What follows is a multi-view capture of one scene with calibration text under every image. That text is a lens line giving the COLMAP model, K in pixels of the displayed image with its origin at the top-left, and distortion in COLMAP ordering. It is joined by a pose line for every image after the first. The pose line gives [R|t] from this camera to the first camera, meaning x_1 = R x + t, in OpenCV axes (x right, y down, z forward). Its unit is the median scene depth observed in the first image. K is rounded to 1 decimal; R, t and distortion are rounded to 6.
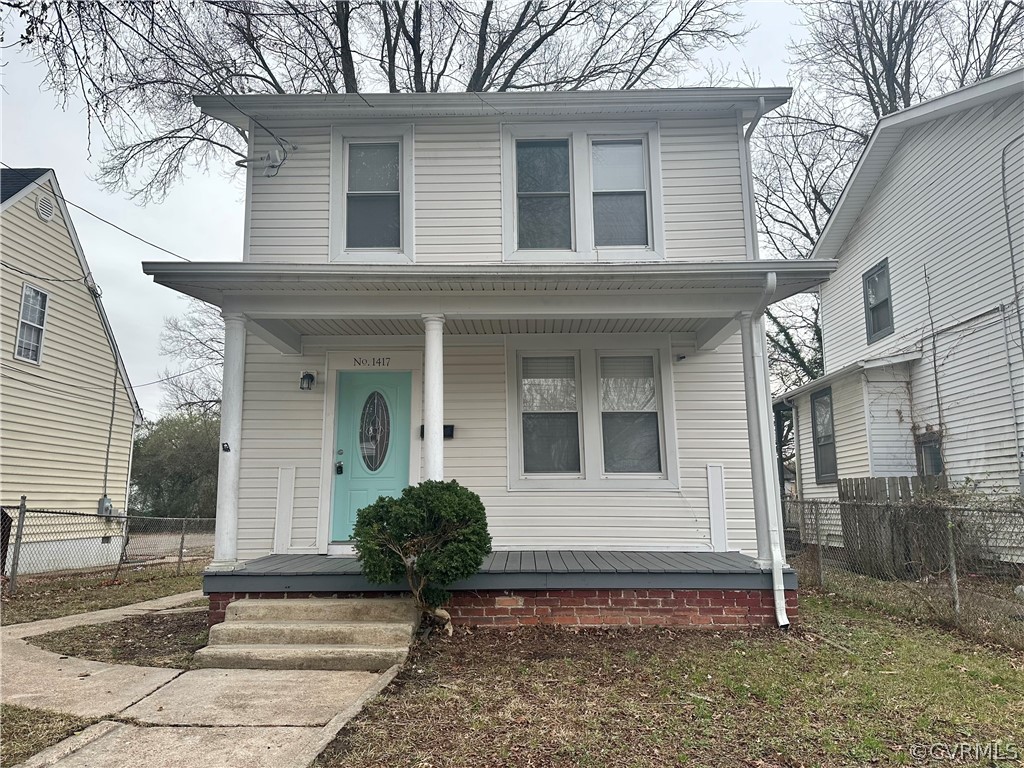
lens RADIAL K [[715.1, 0, 534.8], [0, 715.1, 386.1], [0, 0, 1]] dist [0.035813, -0.044007]
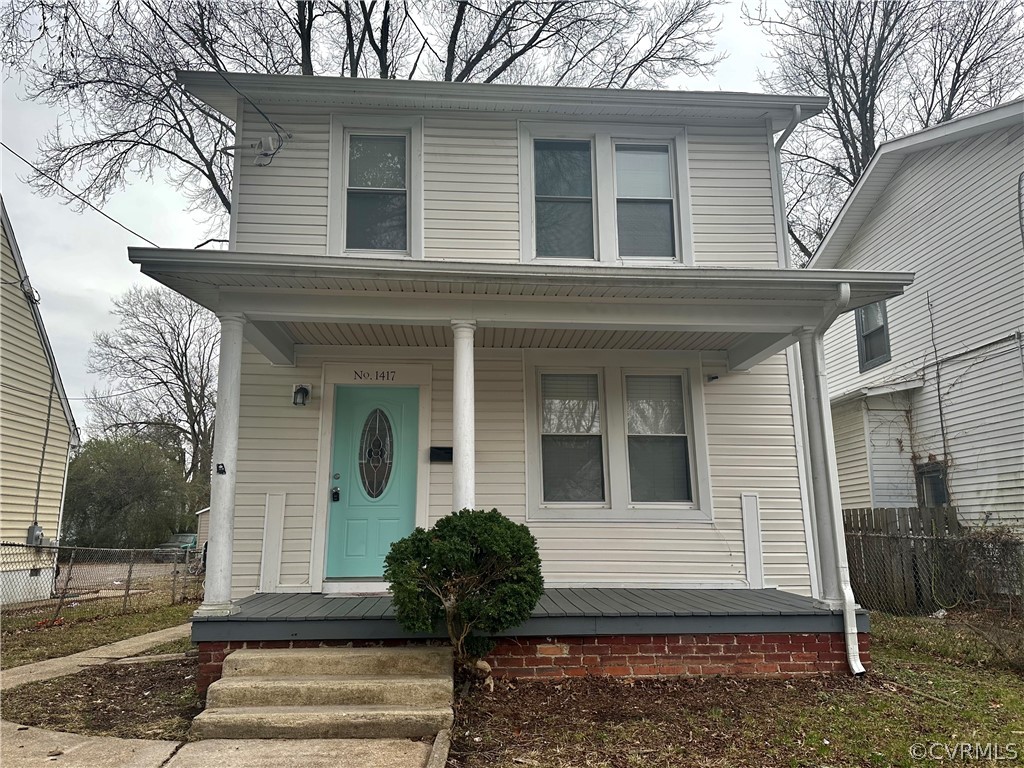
lens RADIAL K [[715.1, 0, 533.3], [0, 715.1, 396.9], [0, 0, 1]] dist [0.035813, -0.044007]
pose [[0.996537, 0.018398, 0.081092, -0.102988], [-0.016466, 0.999566, -0.024427, 0.011454], [-0.081506, 0.023007, 0.996407, 0.094246]]
